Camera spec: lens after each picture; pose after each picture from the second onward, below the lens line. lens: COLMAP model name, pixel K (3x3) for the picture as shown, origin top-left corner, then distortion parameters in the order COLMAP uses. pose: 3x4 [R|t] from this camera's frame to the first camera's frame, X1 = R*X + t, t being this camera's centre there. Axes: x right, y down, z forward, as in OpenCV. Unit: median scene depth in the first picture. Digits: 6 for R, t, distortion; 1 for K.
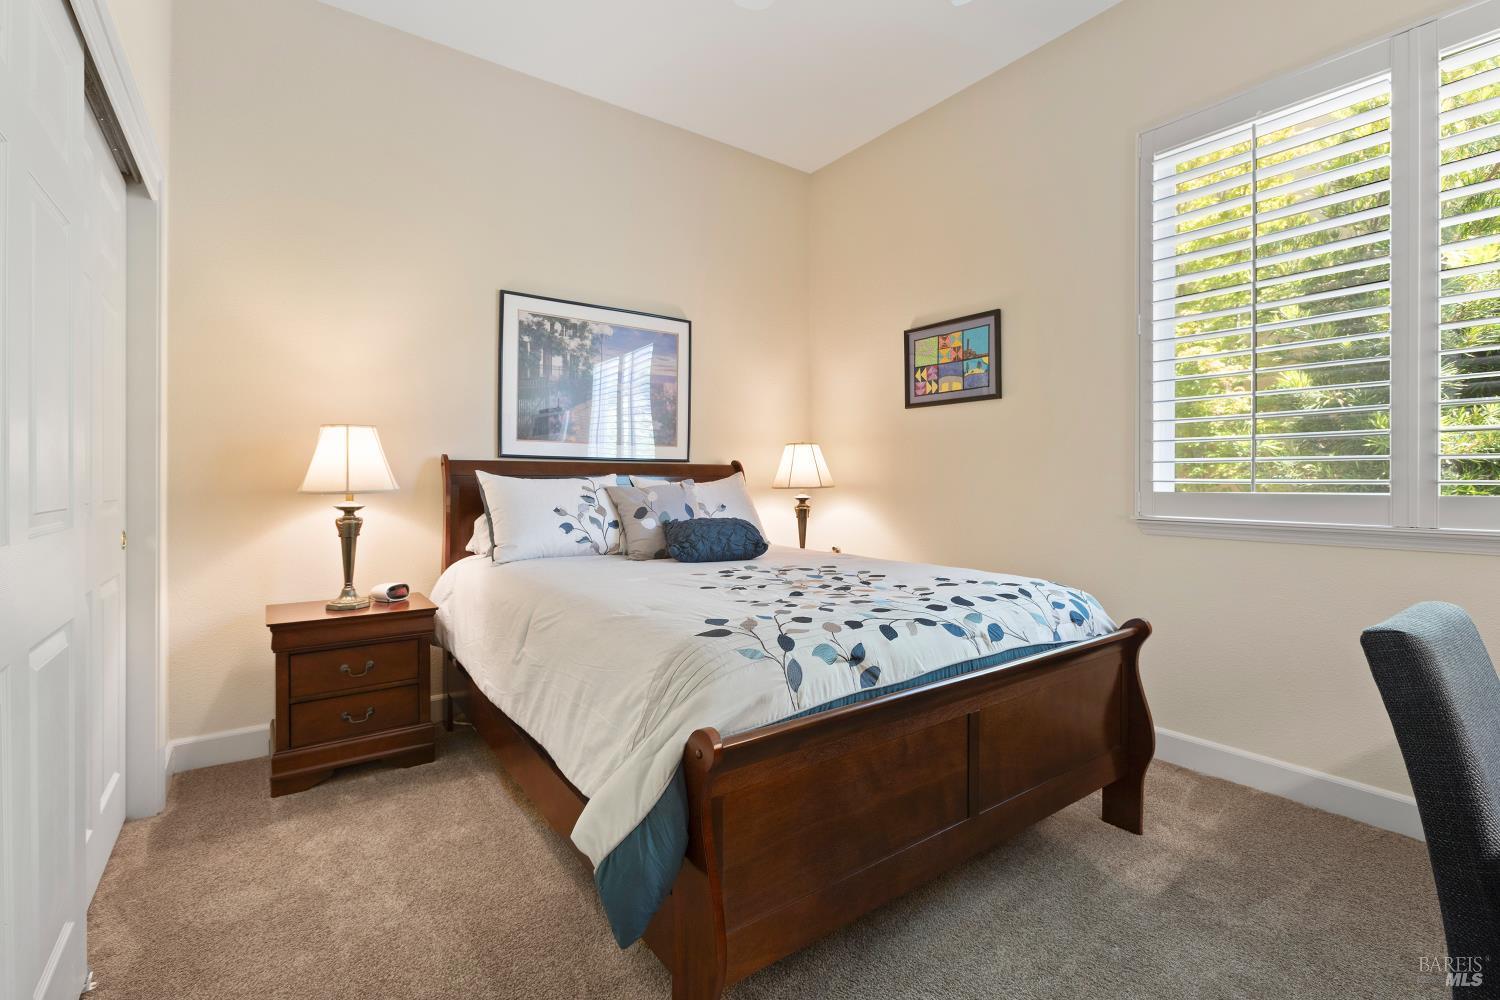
lens RADIAL K [[665.7, 0, 739.4], [0, 665.7, 478.4], [0, 0, 1]] dist [-0.005478, 0.006046]
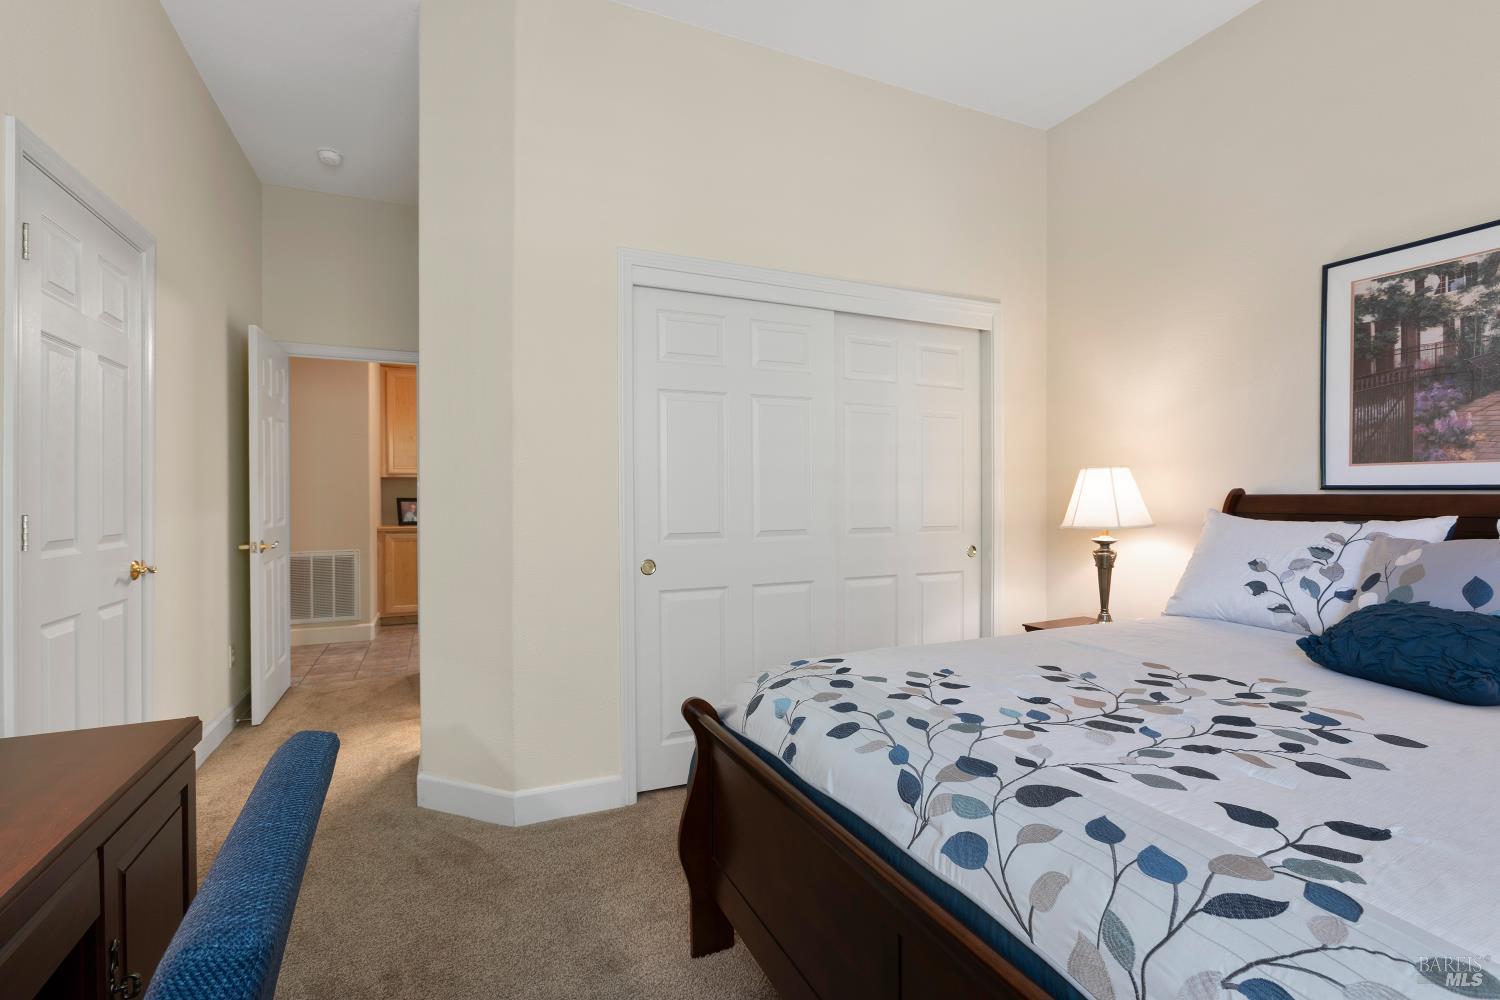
lens RADIAL K [[671.4, 0, 746.7], [0, 671.4, 492.3], [0, 0, 1]] dist [-0.003857, 0.005383]
pose [[-0.185396, -0.007625, -0.982634, 0.506524], [0.004564, 0.999952, -0.008621, -0.024865], [0.982653, -0.006083, -0.185352, 0.500844]]
